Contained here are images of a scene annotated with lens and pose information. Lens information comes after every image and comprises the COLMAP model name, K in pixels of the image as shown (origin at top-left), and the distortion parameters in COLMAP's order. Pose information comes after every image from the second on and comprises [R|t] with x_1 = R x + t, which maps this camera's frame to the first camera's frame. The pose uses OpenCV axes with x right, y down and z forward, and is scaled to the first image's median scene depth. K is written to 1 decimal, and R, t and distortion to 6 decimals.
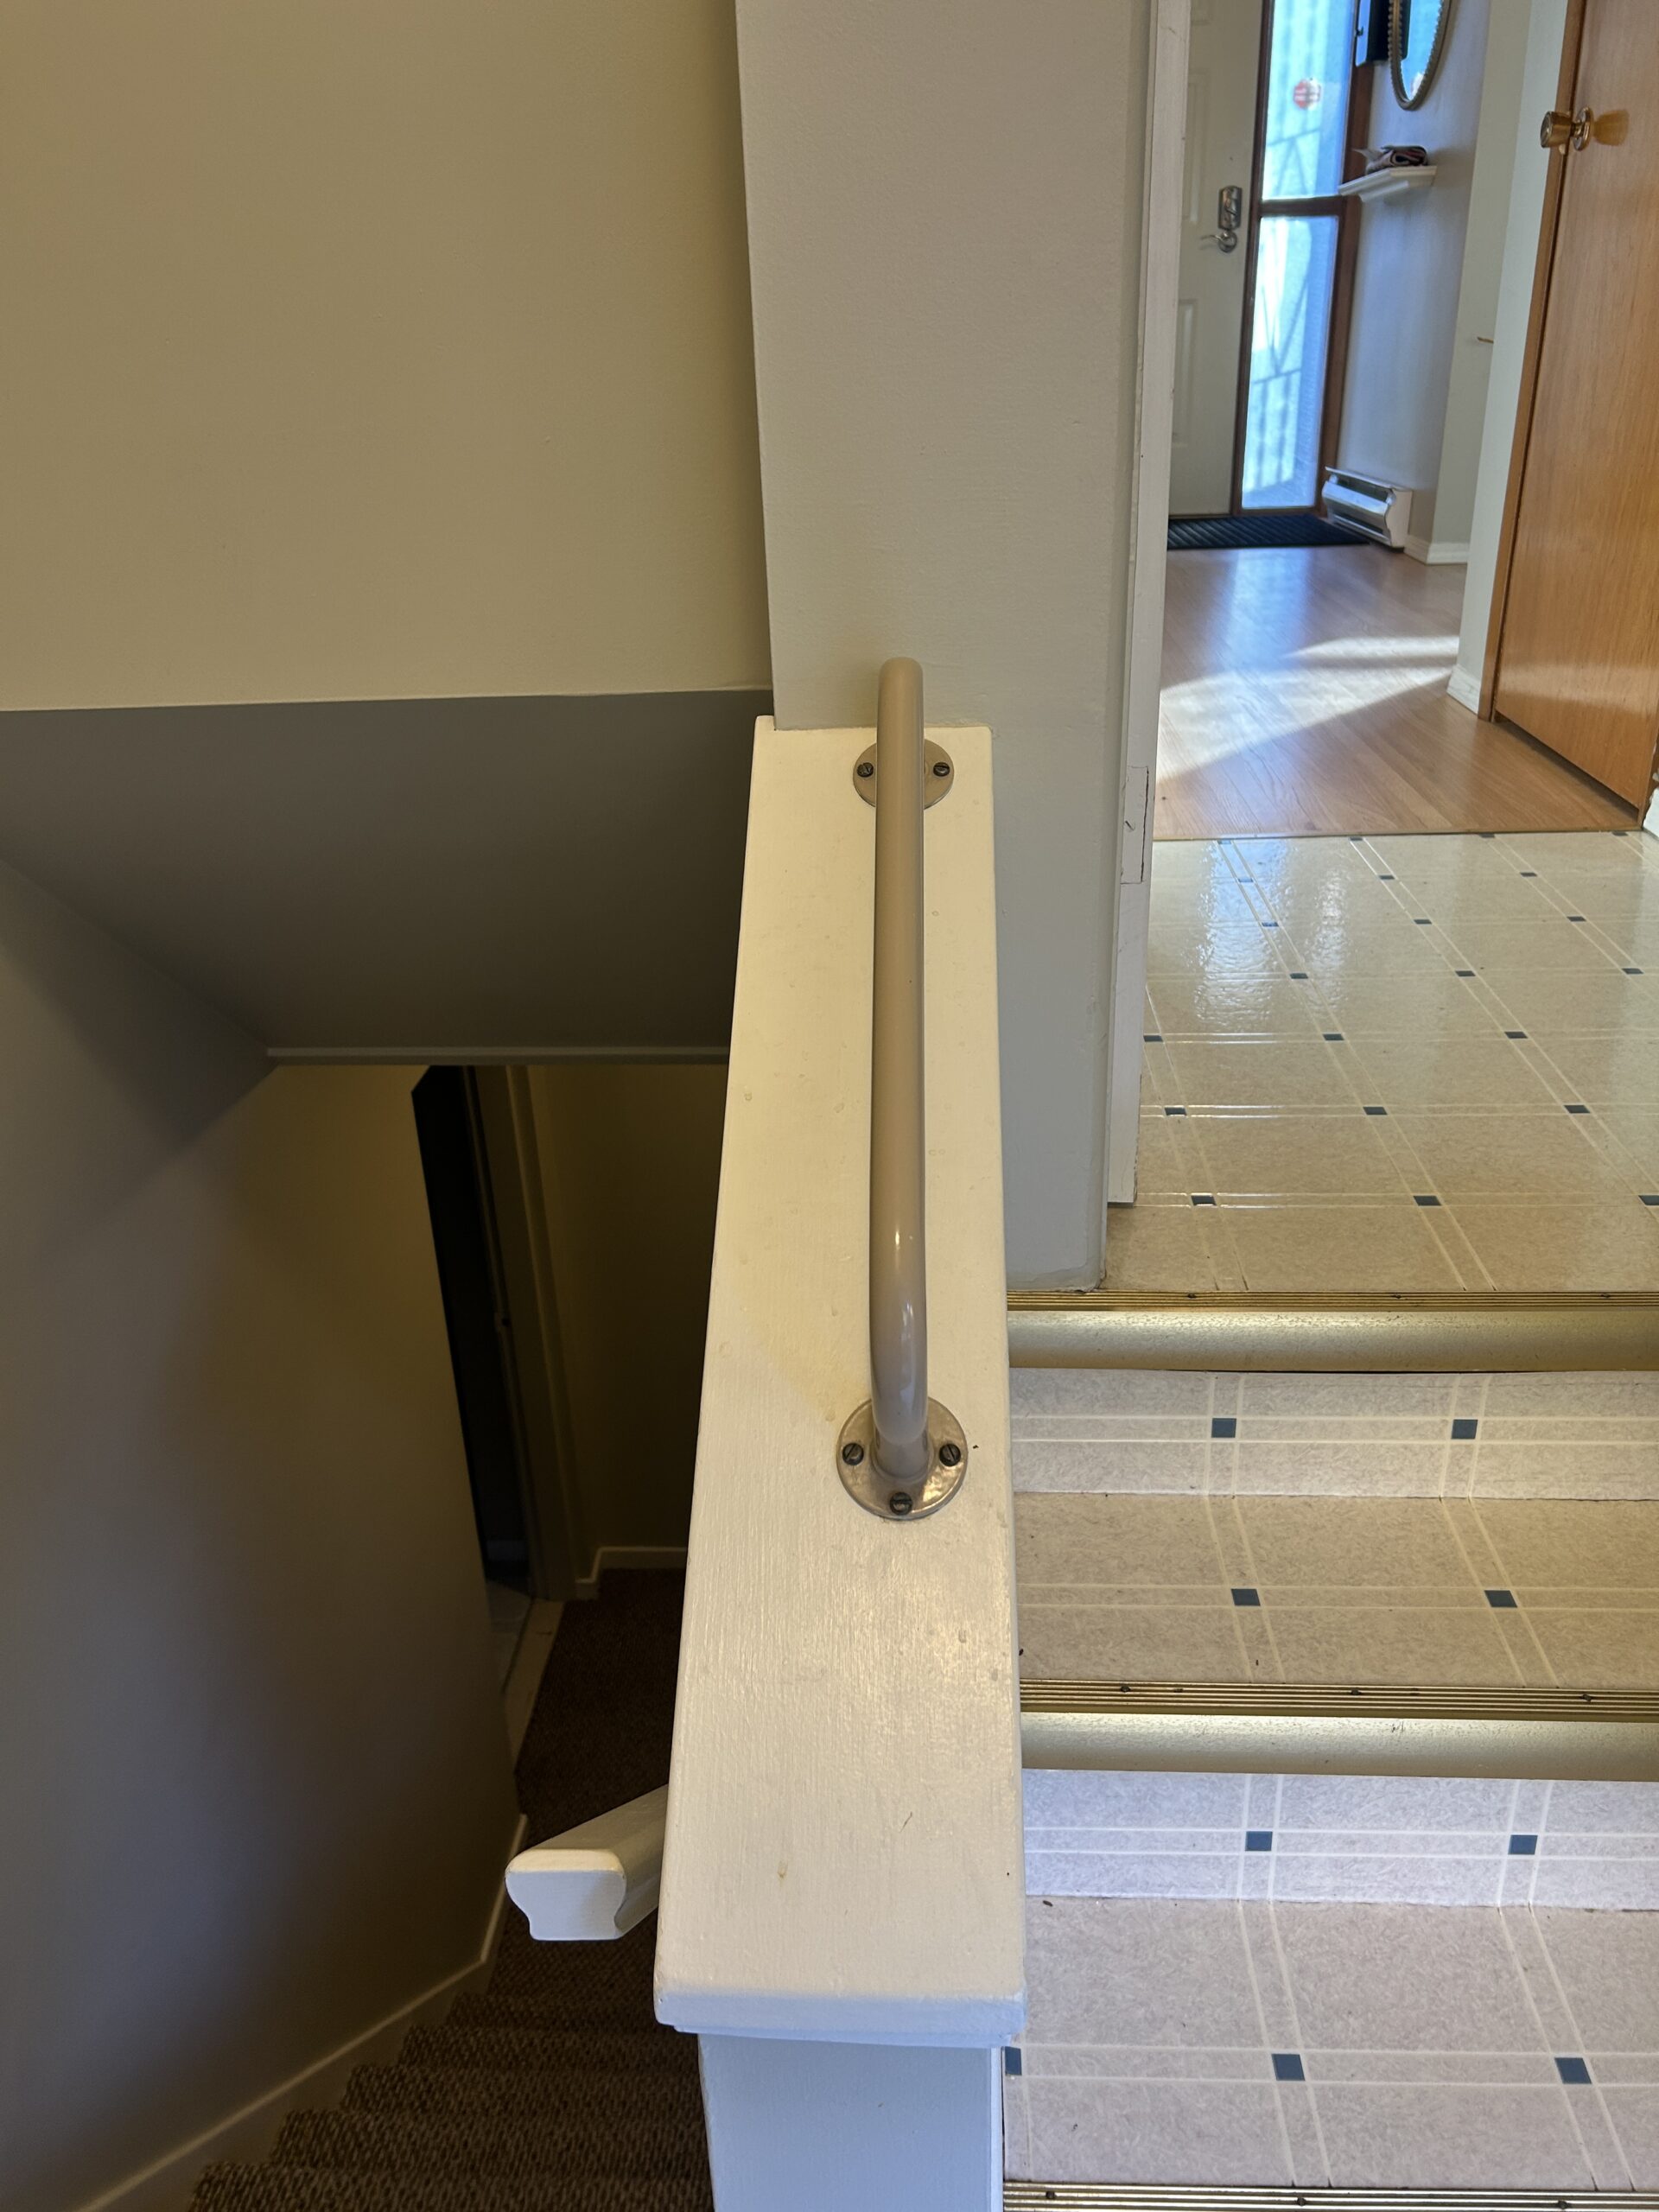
lens RADIAL K [[1678.5, 0, 831.1], [0, 1678.5, 1120.4], [0, 0, 1]] dist [0.040928, -0.046172]
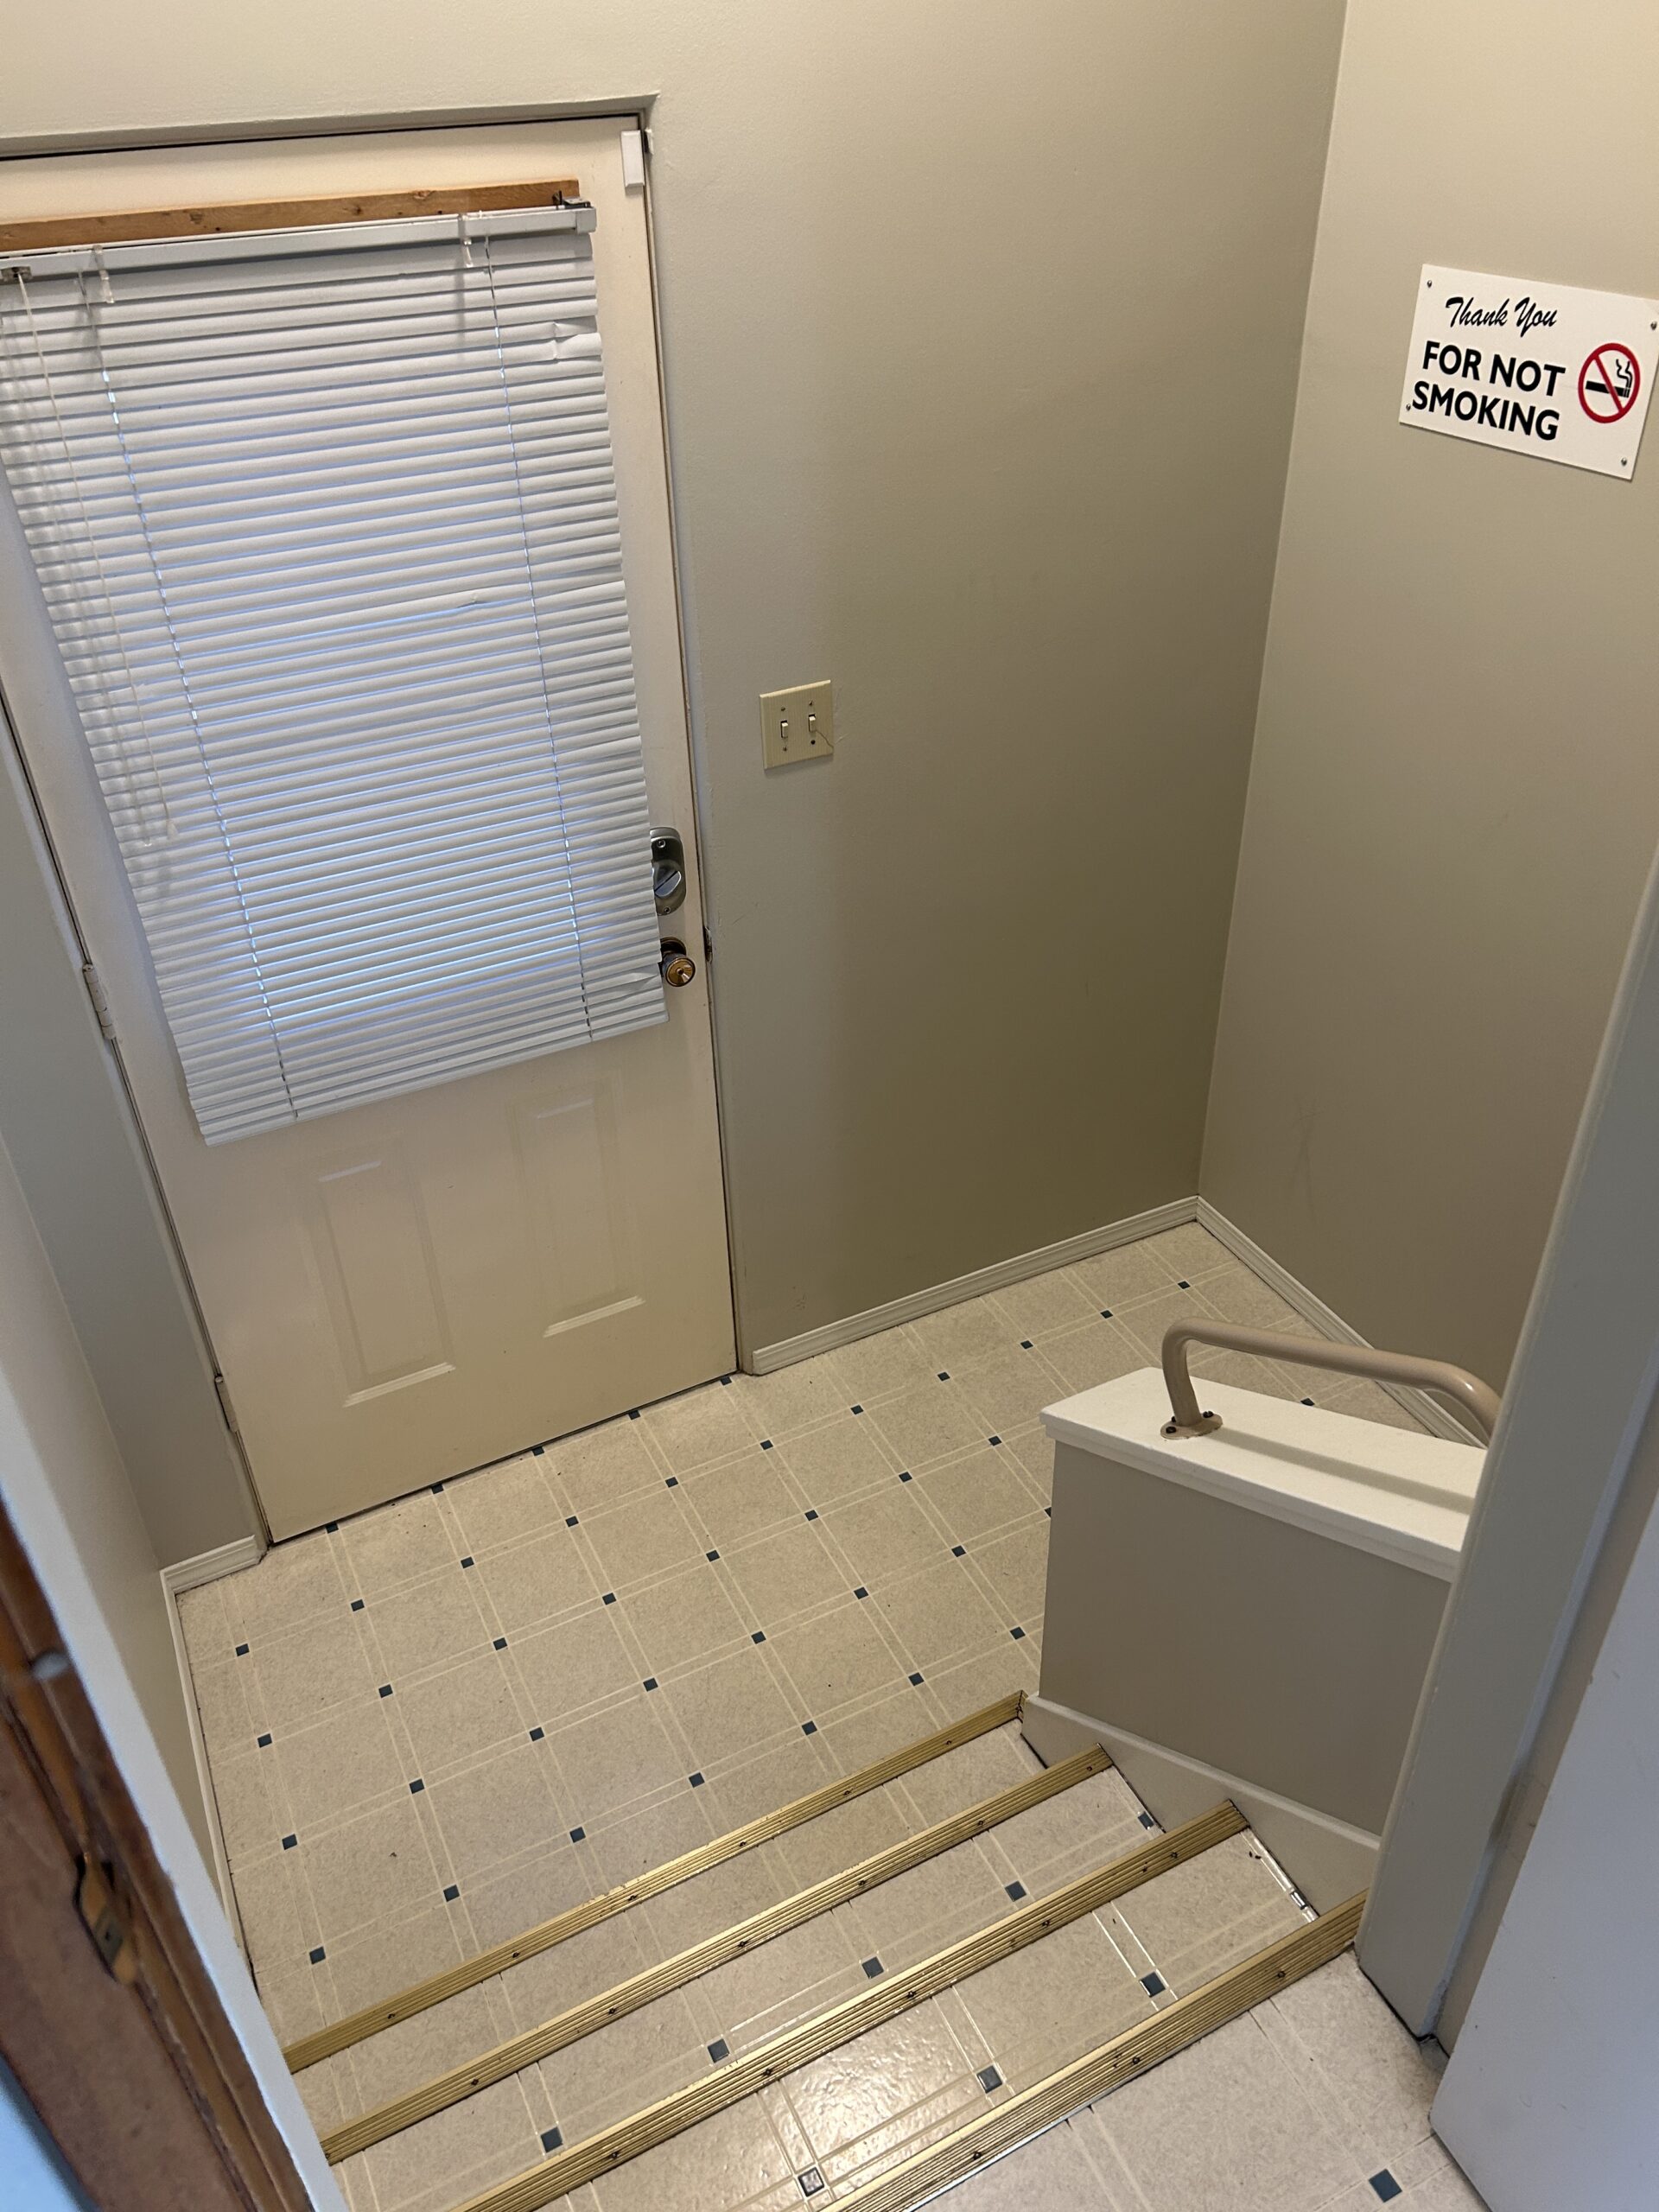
lens RADIAL K [[1678.5, 0, 831.1], [0, 1678.5, 1120.4], [0, 0, 1]] dist [0.040928, -0.046172]
pose [[-0.865182, 0.332572, -0.375308, 0.821728], [-0.158906, 0.528031, 0.834225, -1.267392], [0.475614, 0.781395, -0.403995, 0.998274]]
